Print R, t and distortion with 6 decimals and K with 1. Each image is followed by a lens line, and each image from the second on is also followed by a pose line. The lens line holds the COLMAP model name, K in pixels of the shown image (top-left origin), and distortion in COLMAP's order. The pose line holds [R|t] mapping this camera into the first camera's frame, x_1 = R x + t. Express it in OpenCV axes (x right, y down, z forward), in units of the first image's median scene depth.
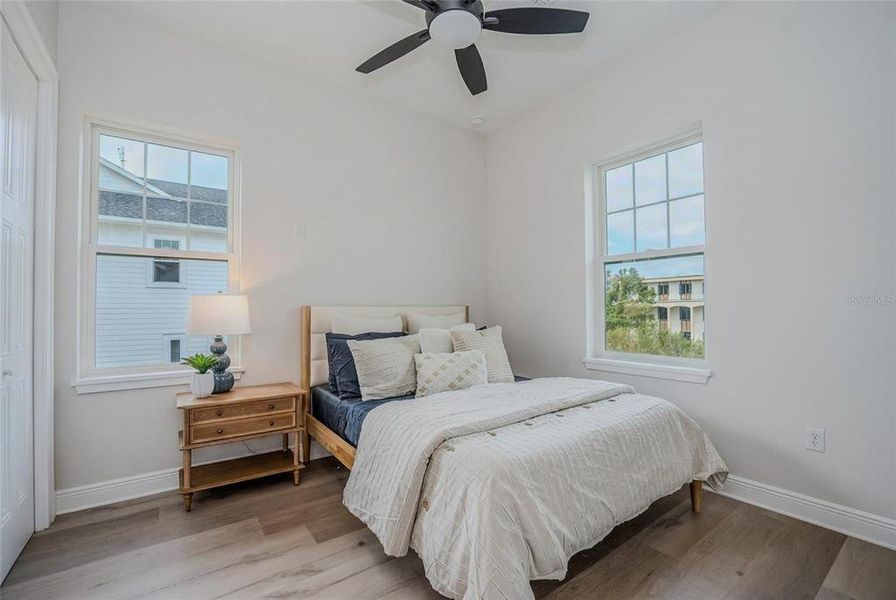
lens RADIAL K [[383.2, 0, 448.0], [0, 383.2, 300.0], [0, 0, 1]] dist [-0.024259, 0.000278]
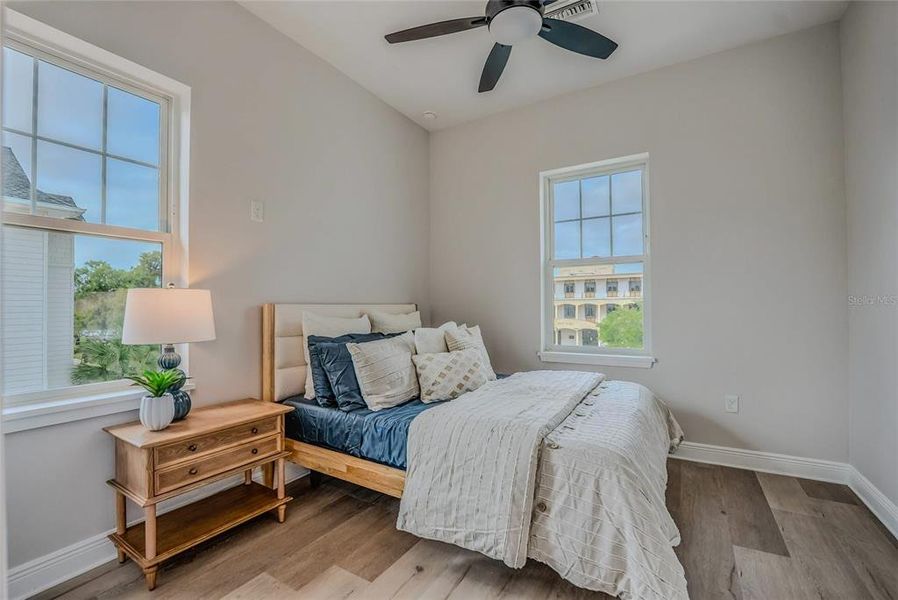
lens RADIAL K [[380.7, 0, 449.0], [0, 380.7, 300.0], [0, 0, 1]] dist [-0.026295, -0.000078]
pose [[0.924161, 0.005604, 0.381961, -0.379124], [-0.006769, 0.999976, 0.001707, 0.003060], [-0.381943, -0.004163, 0.924177, 0.115180]]
